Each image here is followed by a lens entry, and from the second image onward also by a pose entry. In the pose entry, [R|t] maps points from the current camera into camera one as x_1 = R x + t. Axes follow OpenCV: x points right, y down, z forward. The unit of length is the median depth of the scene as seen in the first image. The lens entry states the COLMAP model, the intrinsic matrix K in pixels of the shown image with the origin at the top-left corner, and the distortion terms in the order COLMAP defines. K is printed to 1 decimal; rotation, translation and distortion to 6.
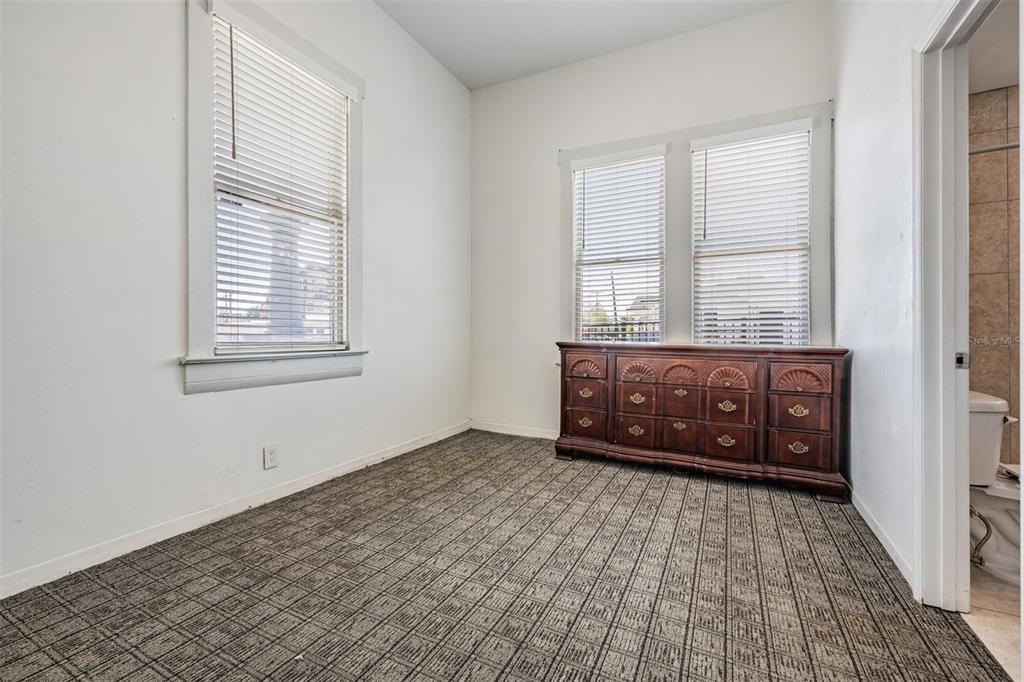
lens RADIAL K [[439.9, 0, 506.5], [0, 439.9, 336.0], [0, 0, 1]] dist [-0.000656, 0.000009]
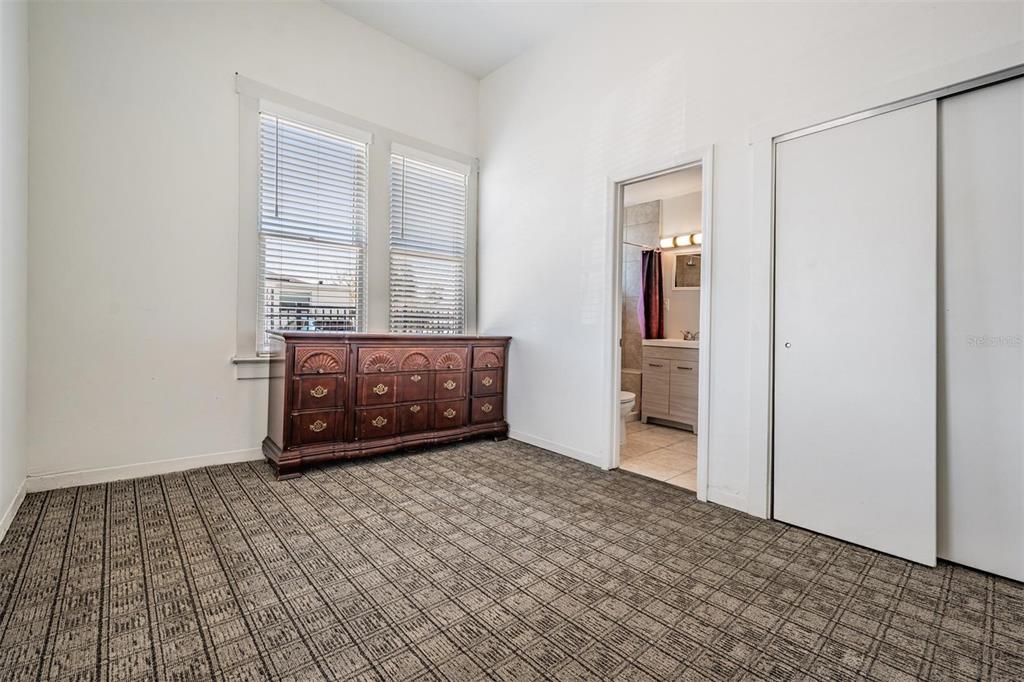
lens RADIAL K [[438.9, 0, 509.6], [0, 438.9, 329.9], [0, 0, 1]] dist [0.000324, -0.000036]
pose [[0.361677, -0.002847, 0.932299, -0.553461], [-0.017899, 0.999790, 0.009997, -0.006851], [-0.932132, -0.020303, 0.361550, 0.402074]]
